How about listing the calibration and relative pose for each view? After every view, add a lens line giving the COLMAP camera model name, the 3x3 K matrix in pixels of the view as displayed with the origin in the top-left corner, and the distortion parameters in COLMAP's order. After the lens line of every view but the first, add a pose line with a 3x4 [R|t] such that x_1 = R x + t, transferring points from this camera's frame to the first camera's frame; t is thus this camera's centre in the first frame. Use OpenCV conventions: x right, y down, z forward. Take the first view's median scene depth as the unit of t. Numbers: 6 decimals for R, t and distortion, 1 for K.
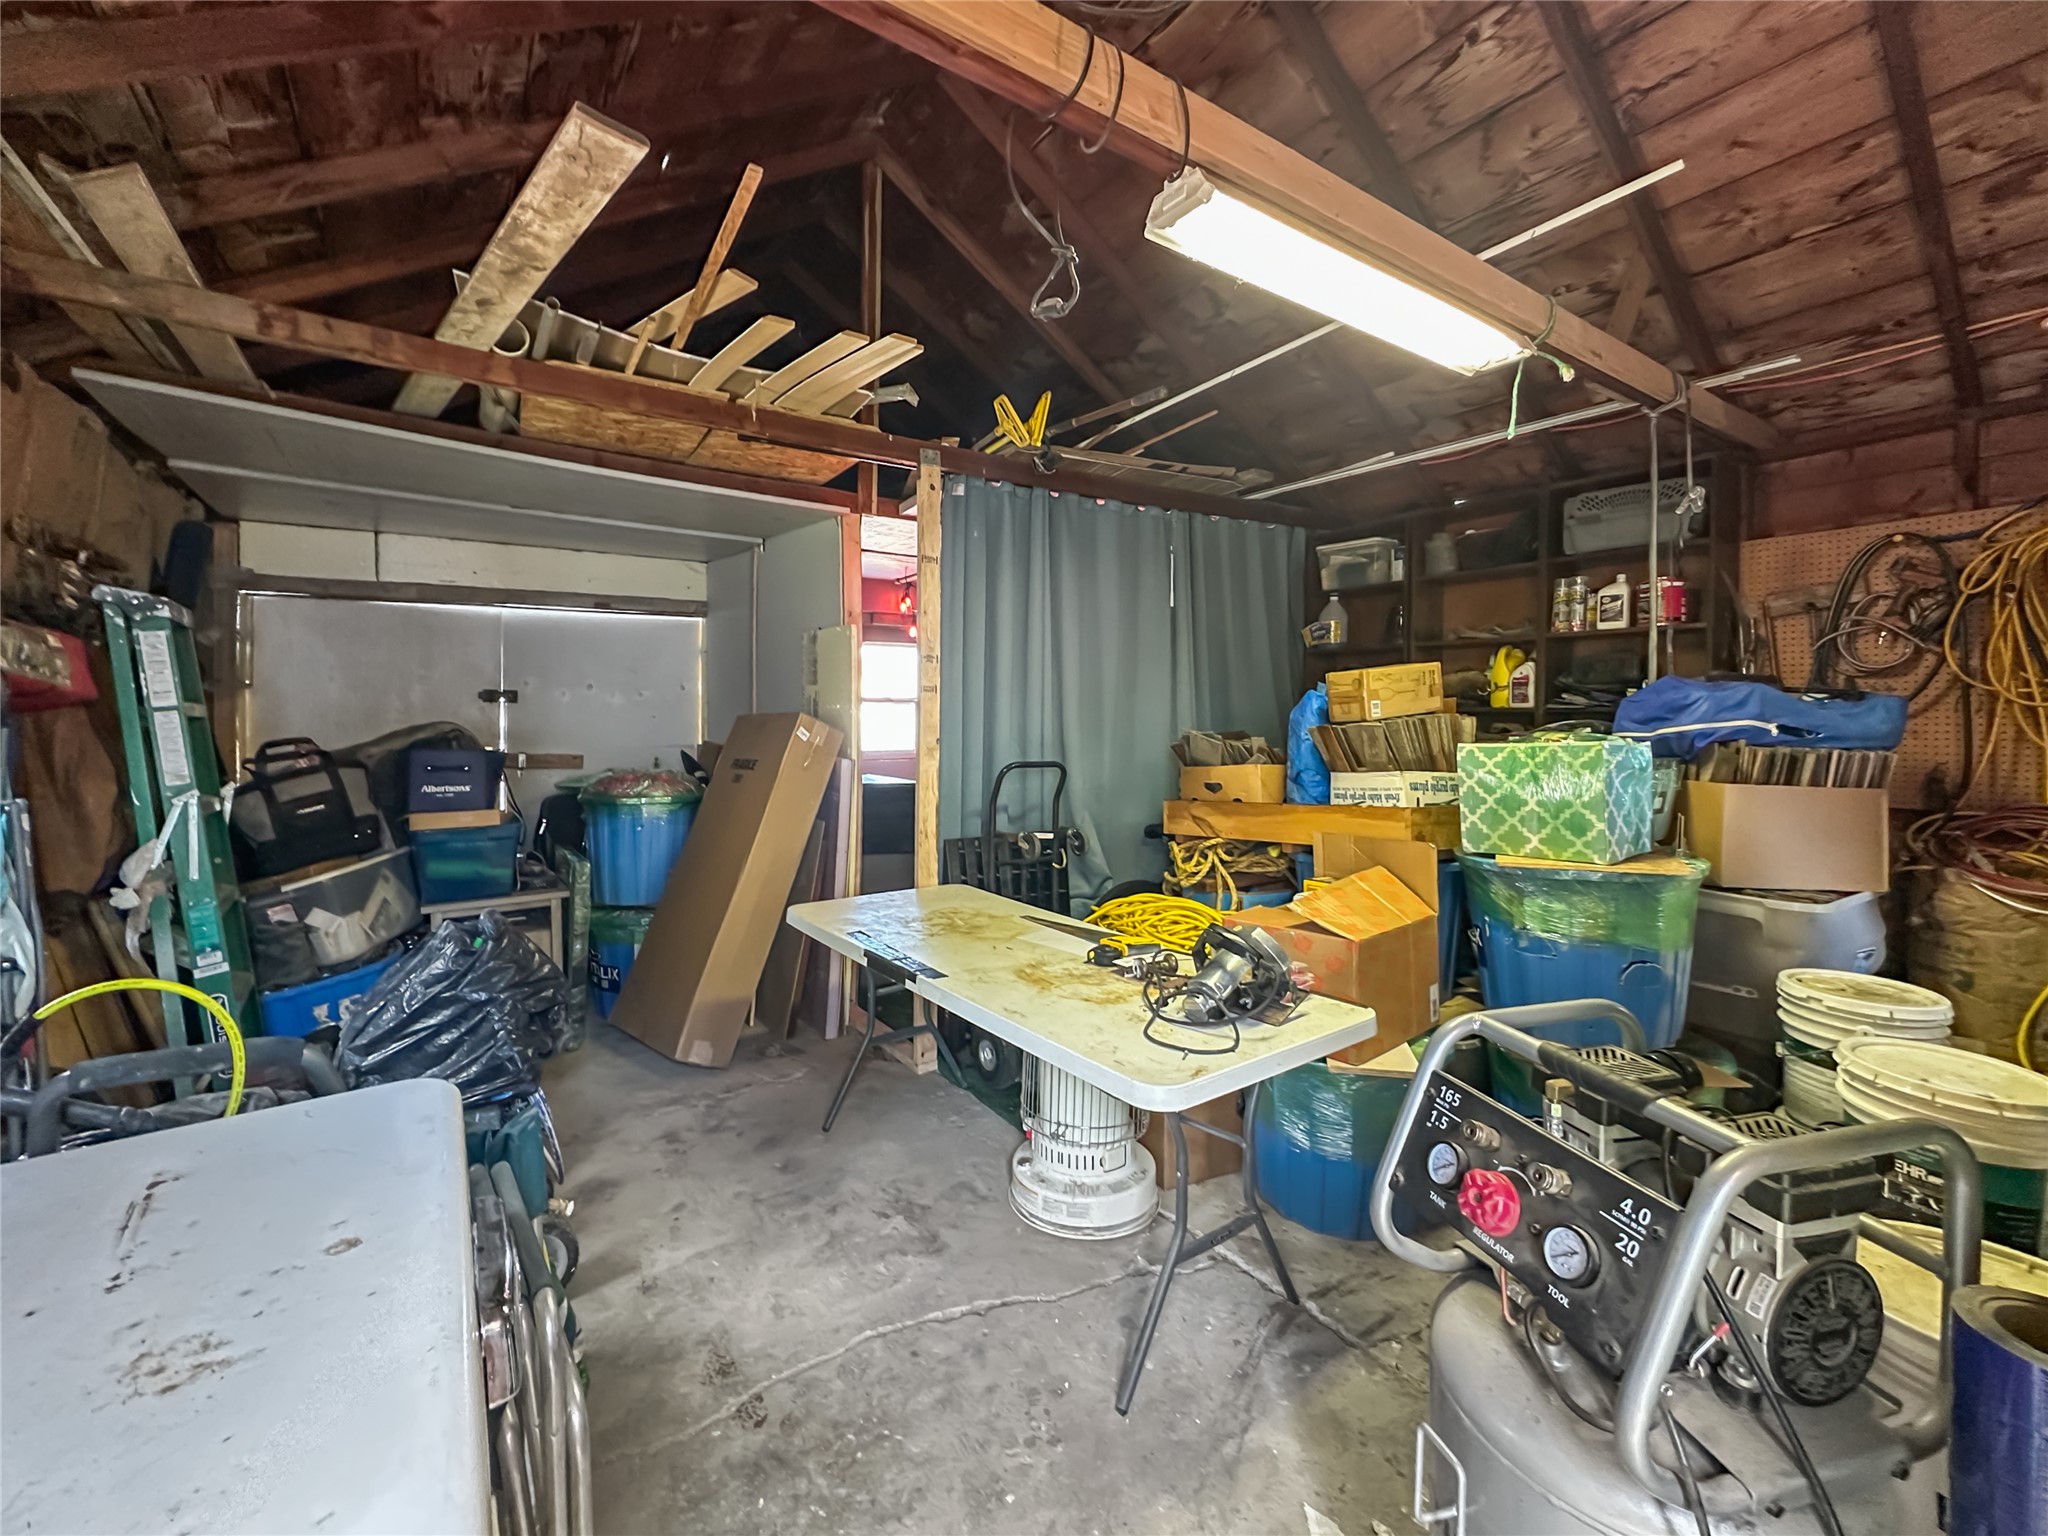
lens RADIAL K [[826.6, 0, 987.8], [0, 826.6, 720.3], [0, 0, 1]] dist [-0.003276, 0.000937]
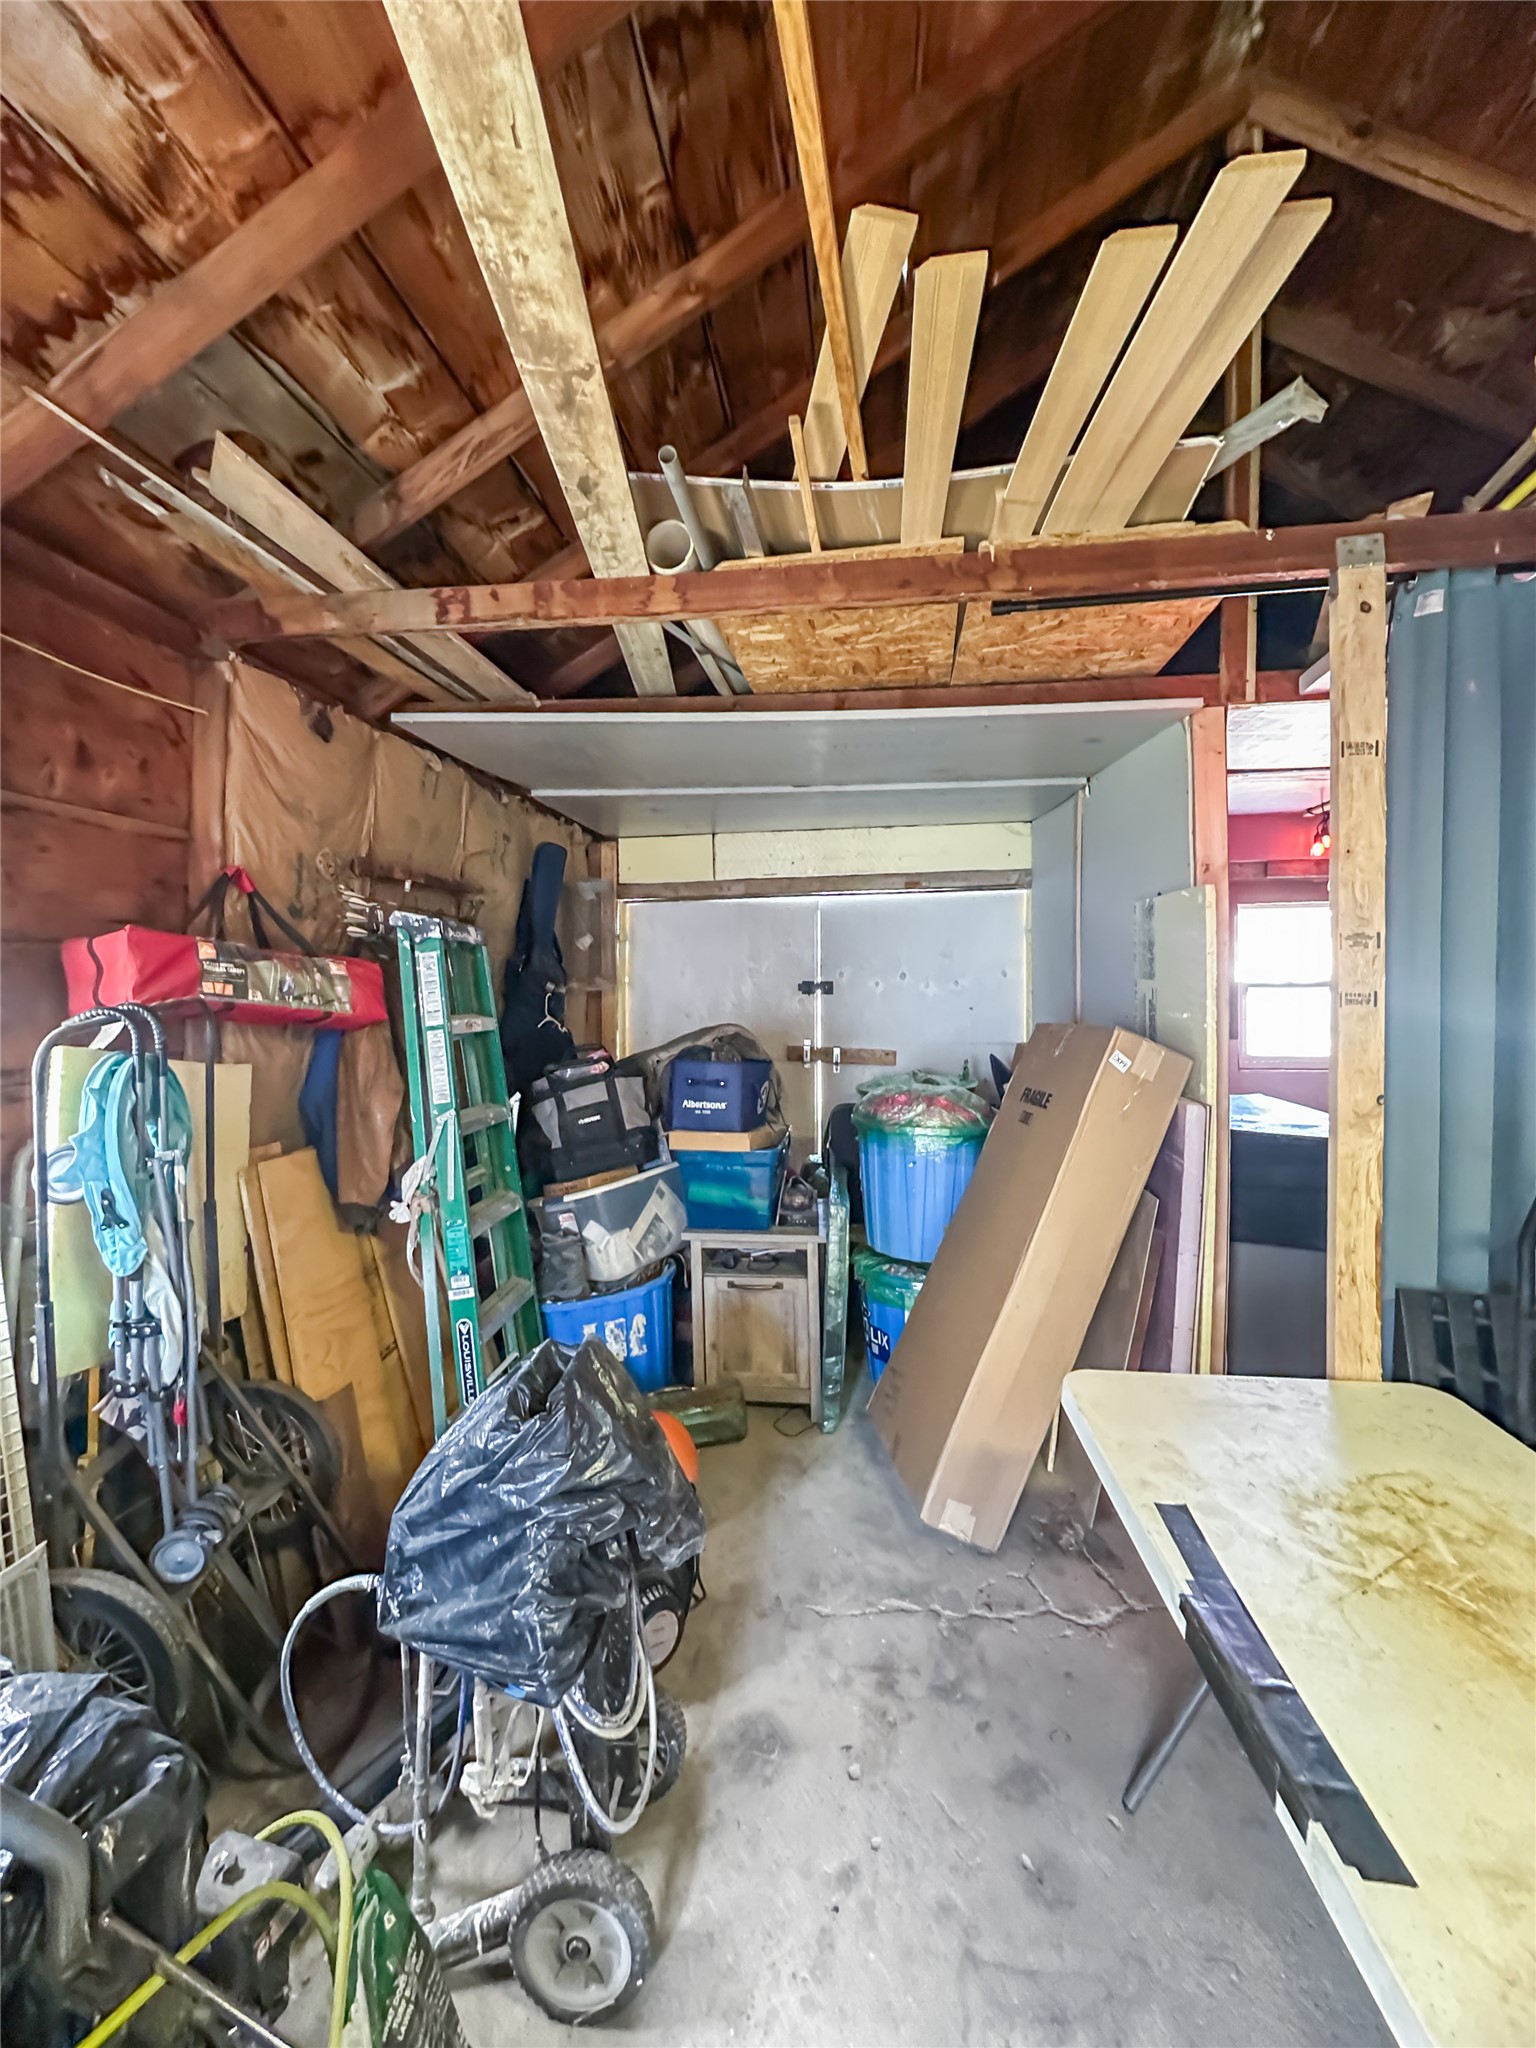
lens RADIAL K [[826.6, 0, 760.3], [0, 826.6, 990.1], [0, 0, 1]] dist [-0.003276, 0.000937]
pose [[0.761181, -0.002205, -0.648536, -0.020970], [0.003207, 0.999995, 0.000363, -0.044767], [0.648531, -0.002356, 0.761184, 0.362229]]
